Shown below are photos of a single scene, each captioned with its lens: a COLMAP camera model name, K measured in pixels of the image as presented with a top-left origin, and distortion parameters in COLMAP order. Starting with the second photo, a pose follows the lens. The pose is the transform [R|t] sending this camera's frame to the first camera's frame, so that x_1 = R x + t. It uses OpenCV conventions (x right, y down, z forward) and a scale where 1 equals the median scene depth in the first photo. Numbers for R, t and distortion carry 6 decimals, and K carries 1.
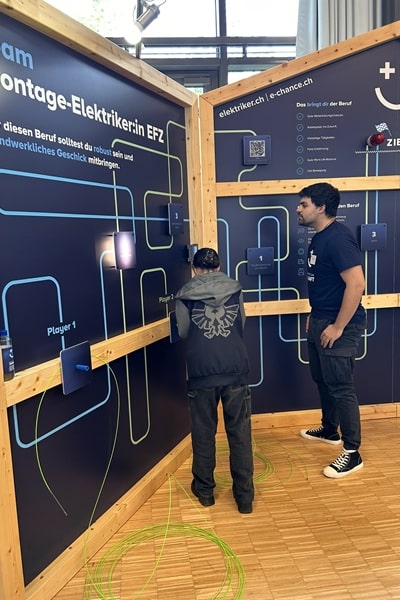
lens RADIAL K [[439.8, 0, 200.3], [0, 439.8, 292.9], [0, 0, 1]] dist [0.007514, -0.001345]
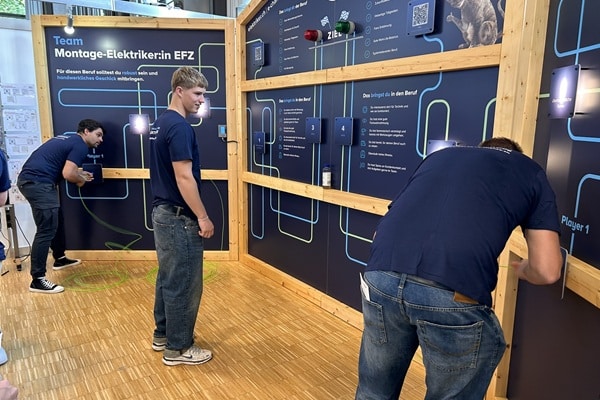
lens RADIAL K [[439.8, 0, 297.1], [0, 439.8, 205.0], [0, 0, 1]] dist [0.007514, -0.001345]
pose [[0.490411, 0.216652, -0.844132, 1.368219], [-0.144433, 0.975417, 0.166436, -0.127597], [0.859439, 0.040299, 0.509647, 0.463329]]
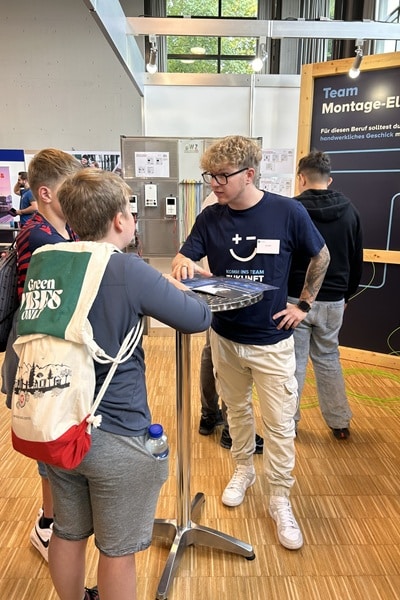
lens RADIAL K [[439.8, 0, 200.3], [0, 439.8, 292.9], [0, 0, 1]] dist [0.007514, -0.001345]
pose [[-0.086342, 0.263468, -0.960796, 1.005214], [-0.126802, 0.953648, 0.272903, -0.067415], [0.988163, 0.145394, -0.048931, 0.308099]]
